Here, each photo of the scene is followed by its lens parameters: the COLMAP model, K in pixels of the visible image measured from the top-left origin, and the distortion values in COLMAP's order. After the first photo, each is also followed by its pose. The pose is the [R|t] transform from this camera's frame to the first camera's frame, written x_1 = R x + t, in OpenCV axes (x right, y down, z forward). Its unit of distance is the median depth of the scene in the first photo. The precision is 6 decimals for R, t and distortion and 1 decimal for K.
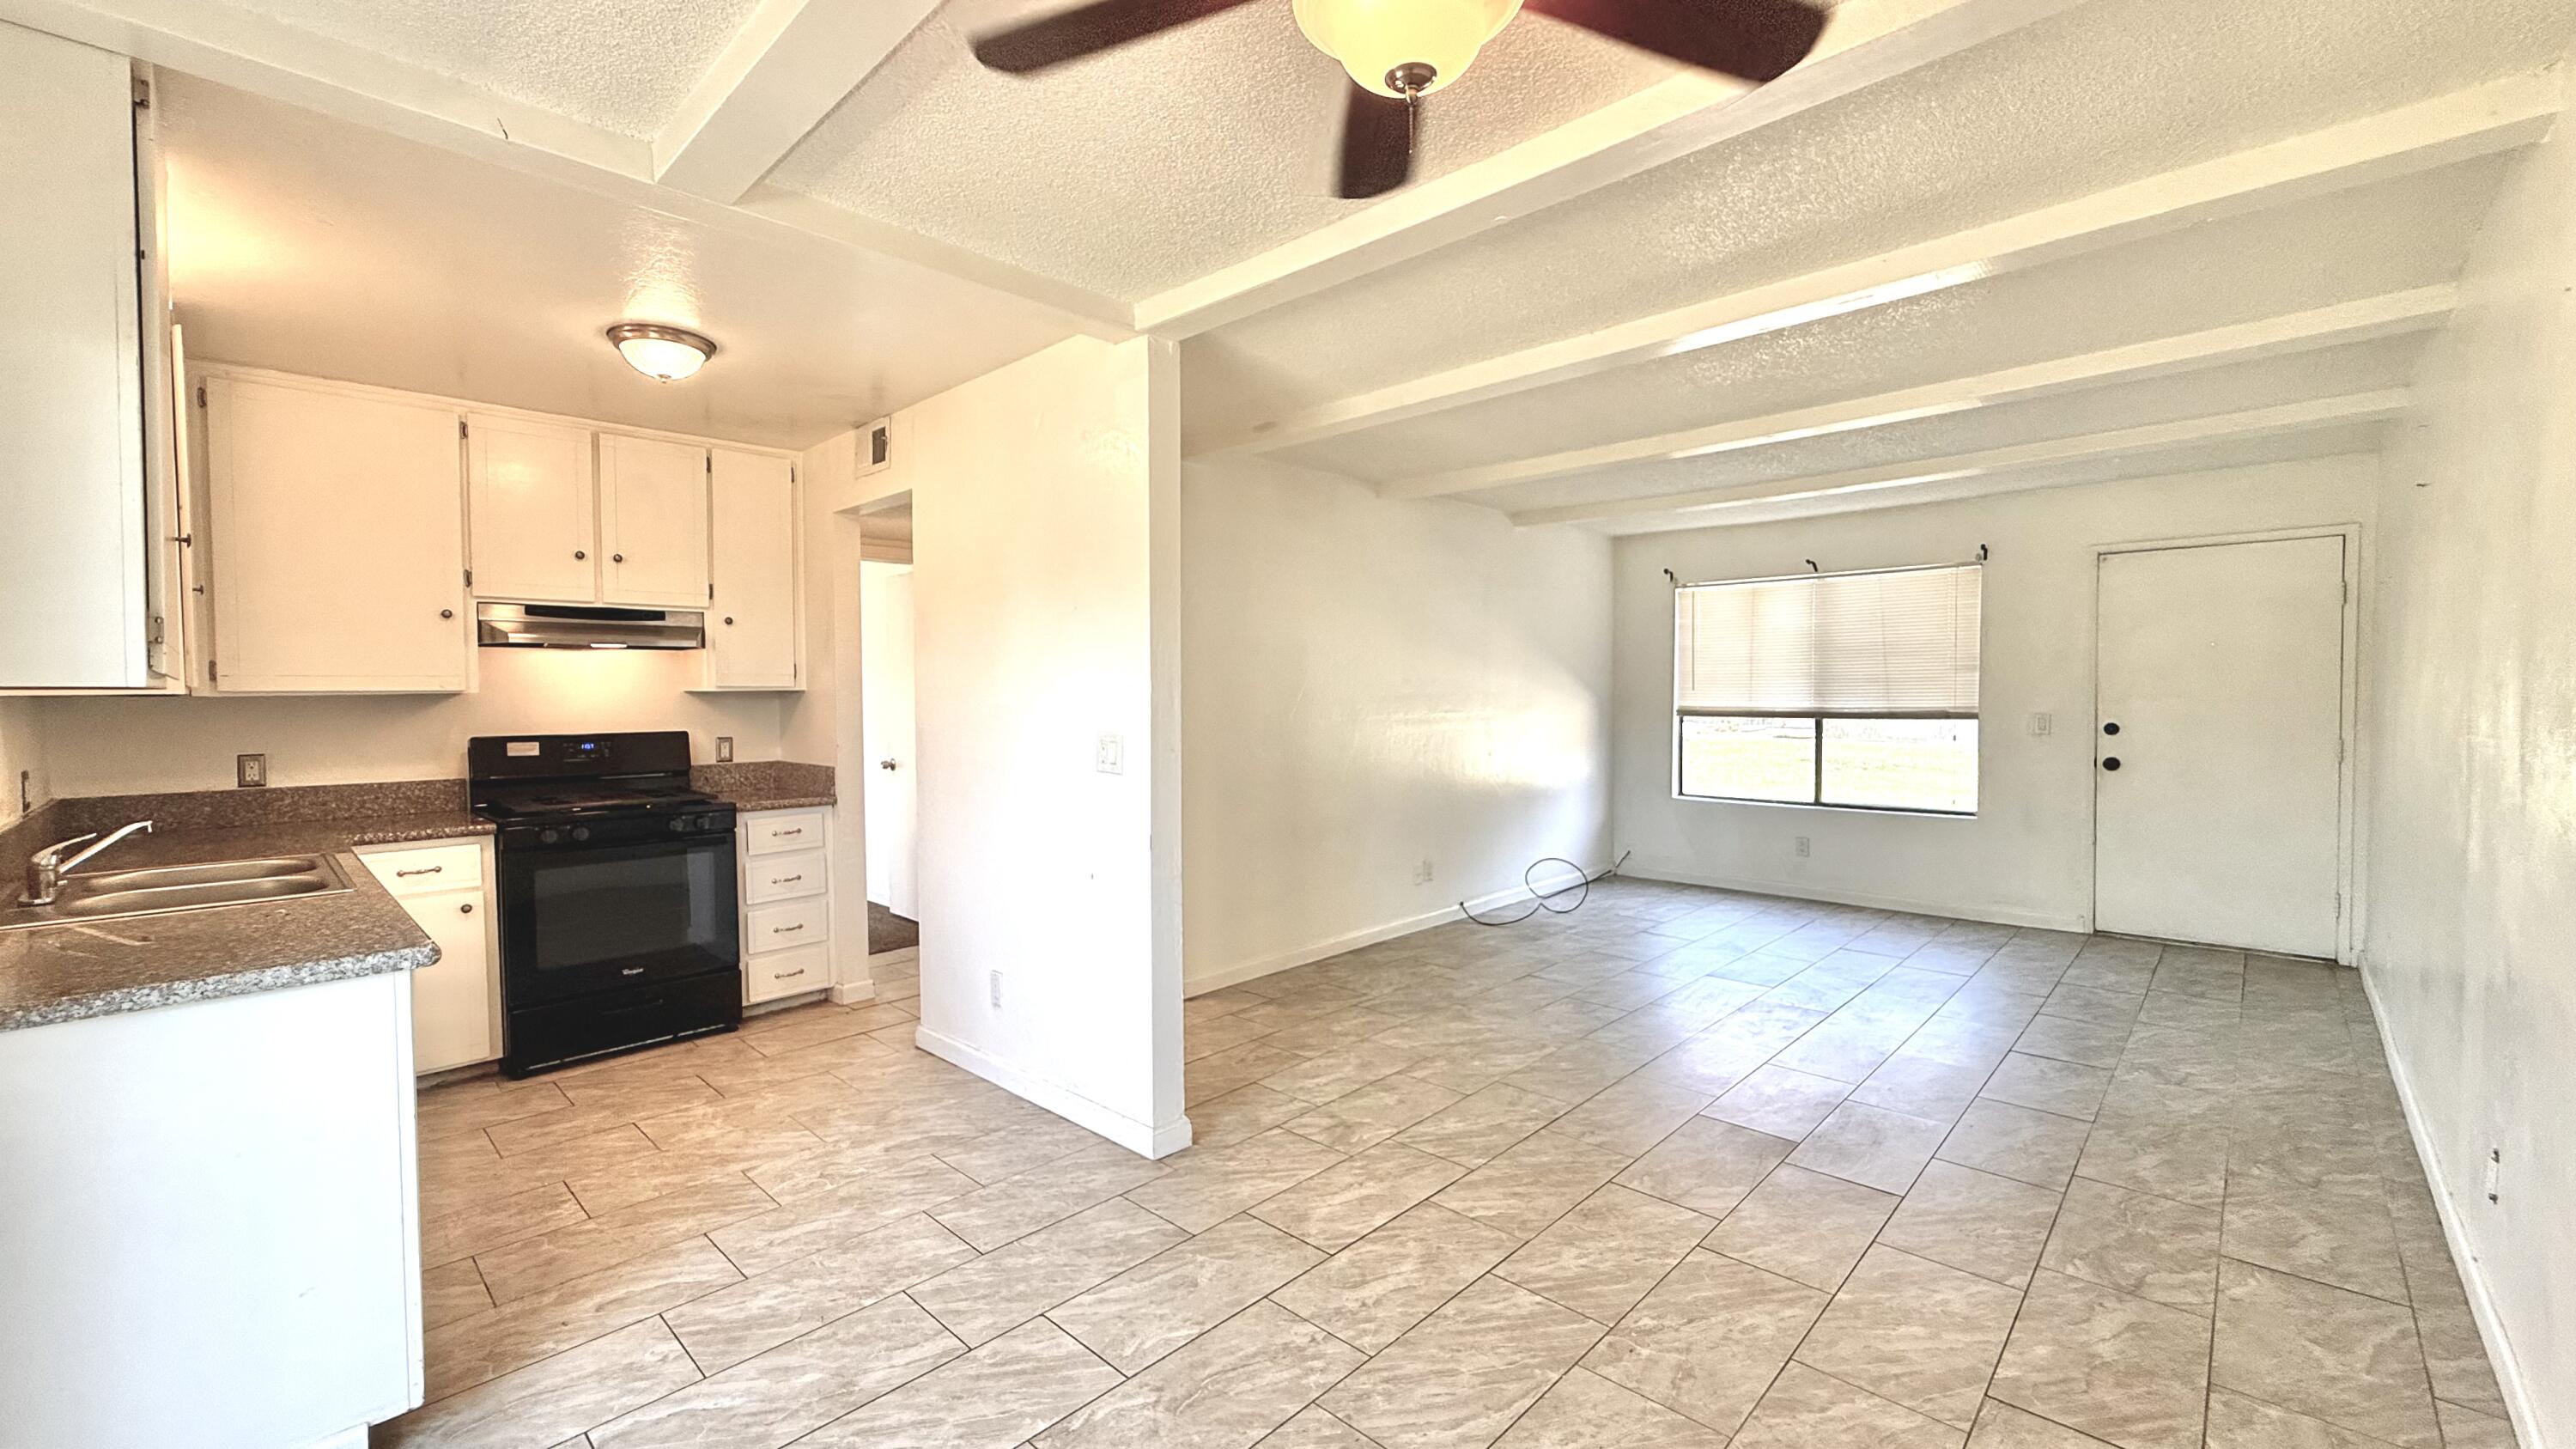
lens RADIAL K [[1025.8, 0, 1289.6], [0, 1025.8, 720.6], [0, 0, 1]] dist [-0.002609, 0.000476]
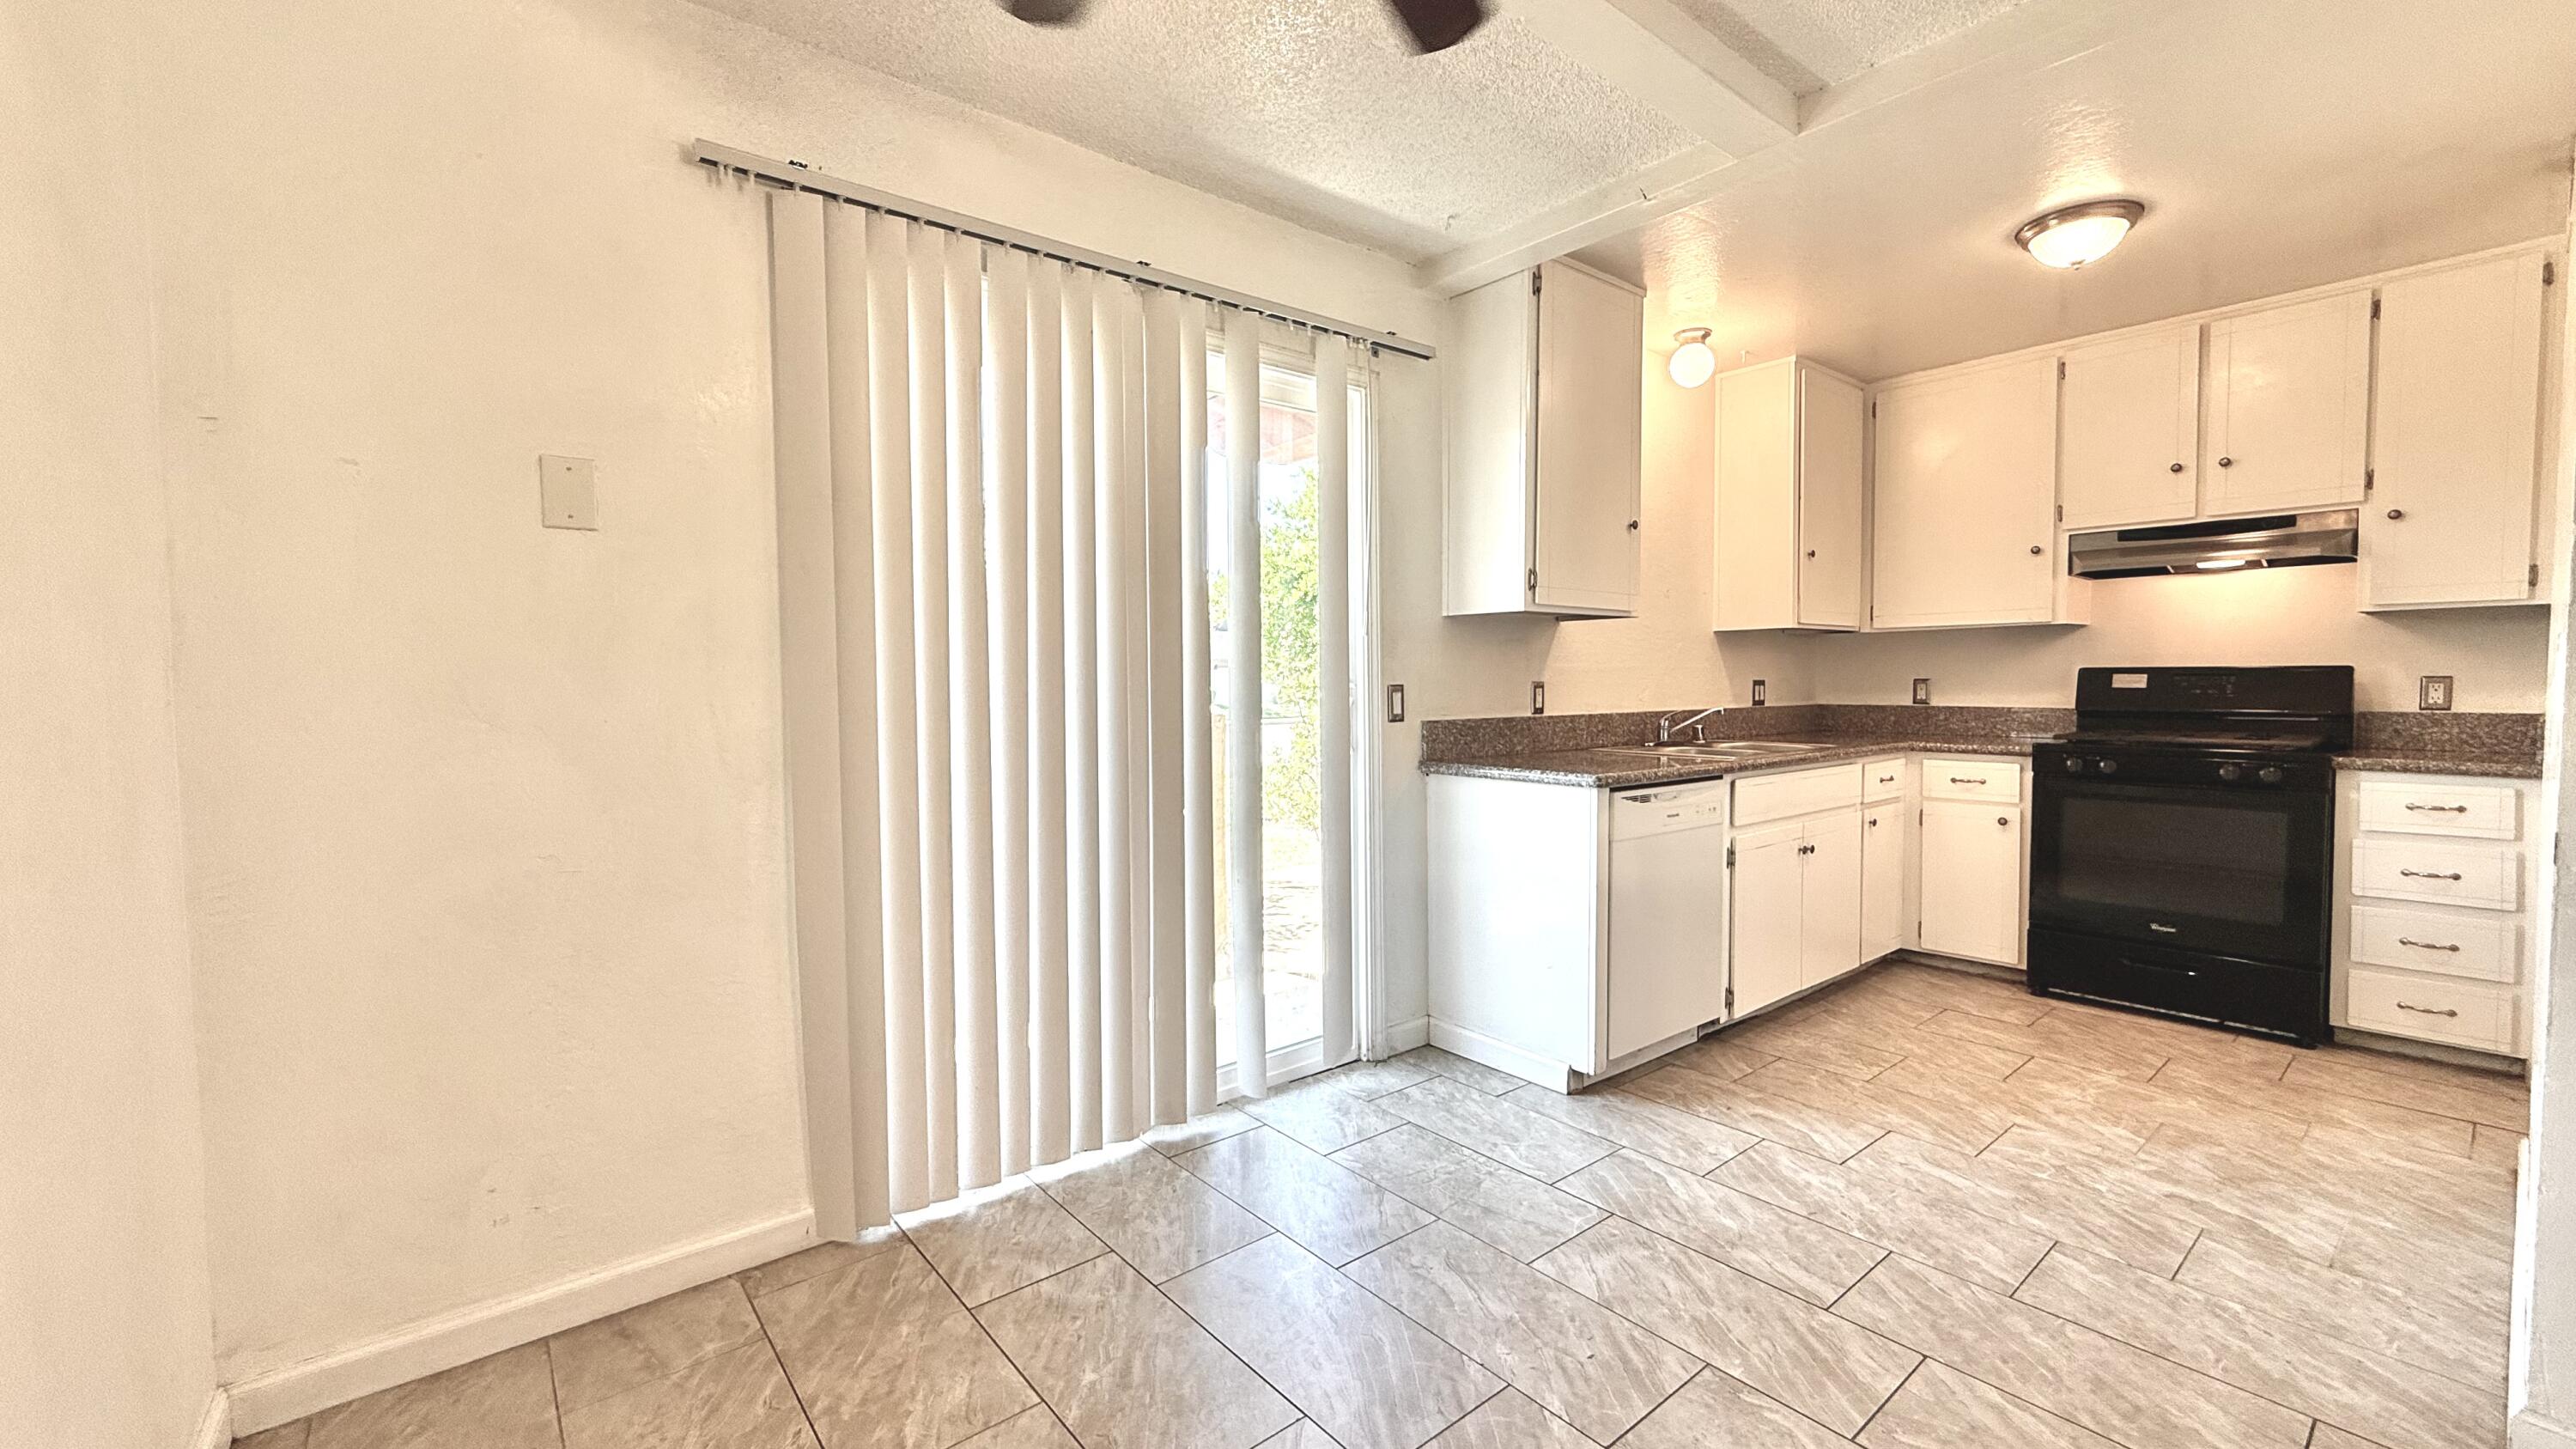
lens RADIAL K [[1025.8, 0, 1273.9], [0, 1025.8, 718.7], [0, 0, 1]] dist [-0.002609, 0.000476]
pose [[-0.127605, 0.047260, -0.990698, 0.324680], [-0.021808, 0.998489, 0.050441, 0.032954], [0.991585, 0.028042, -0.126381, 0.326892]]
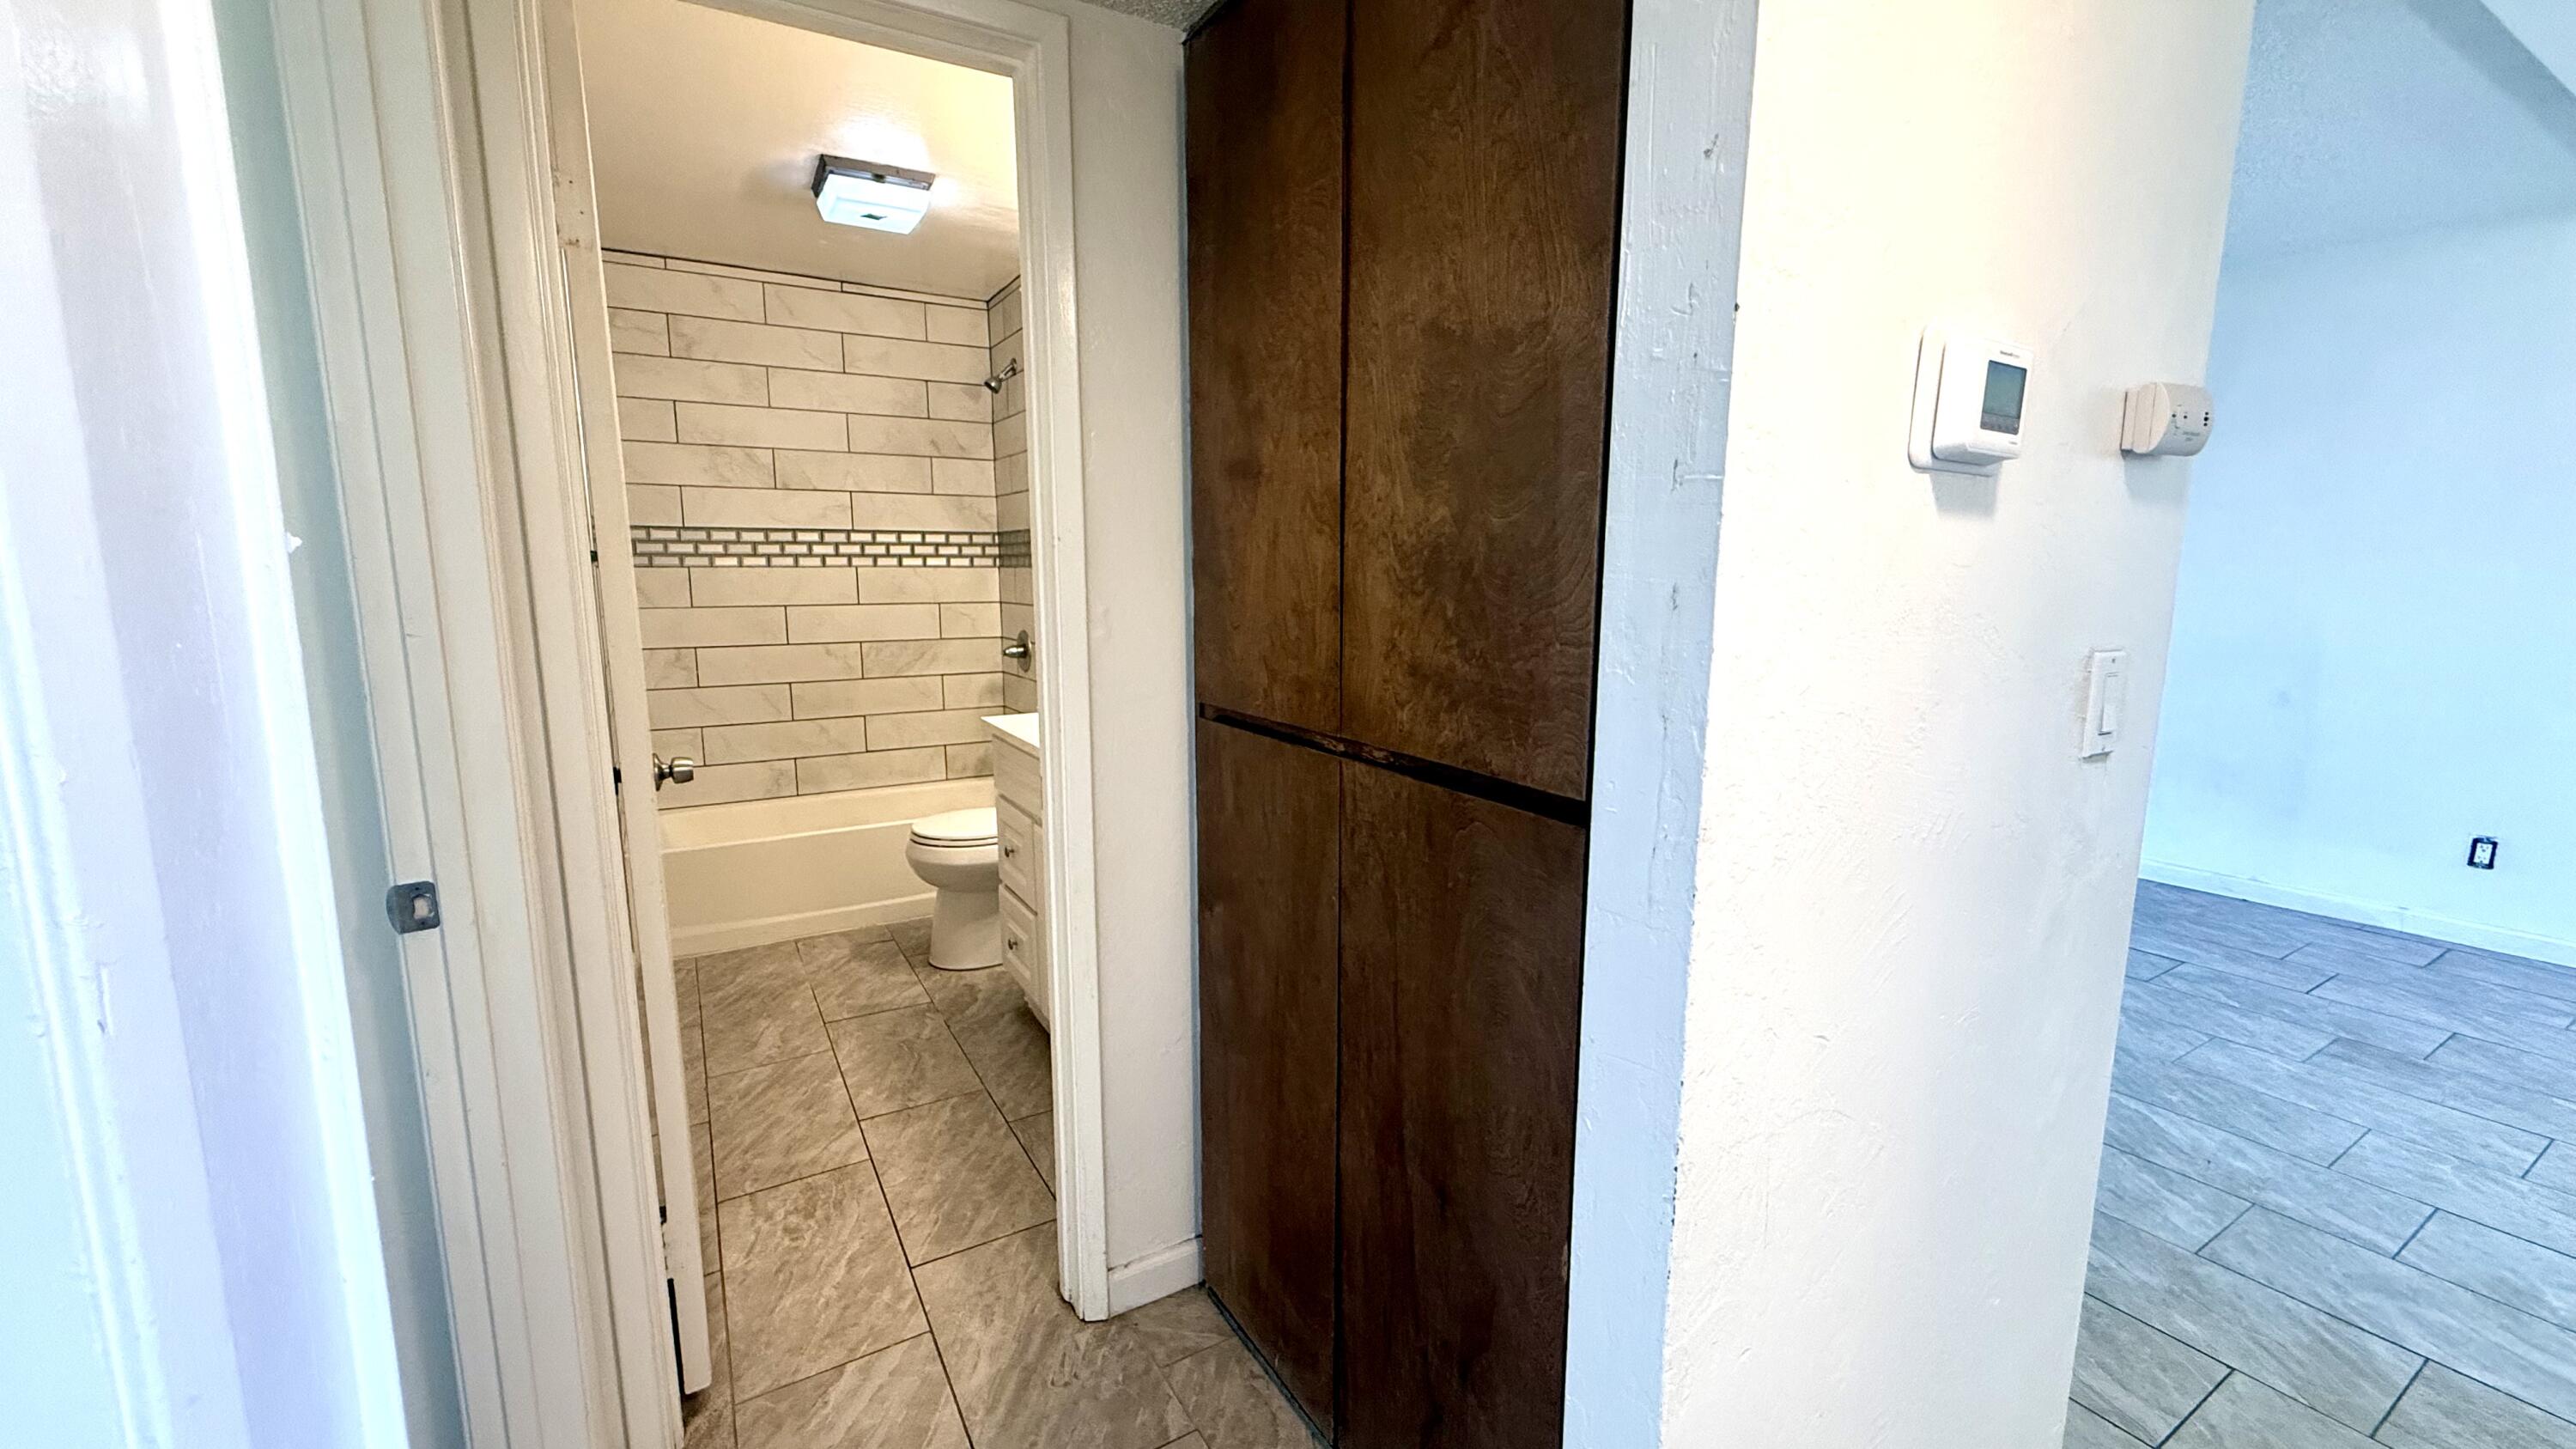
lens RADIAL K [[1025.8, 0, 1279.7], [0, 1025.8, 720.7], [0, 0, 1]] dist [-0.002609, 0.000476]
pose [[0.268570, -0.138807, 0.953207, -0.473238], [0.022945, 0.990204, 0.137730, -0.022850], [-0.962987, -0.015119, 0.269124, 1.275555]]
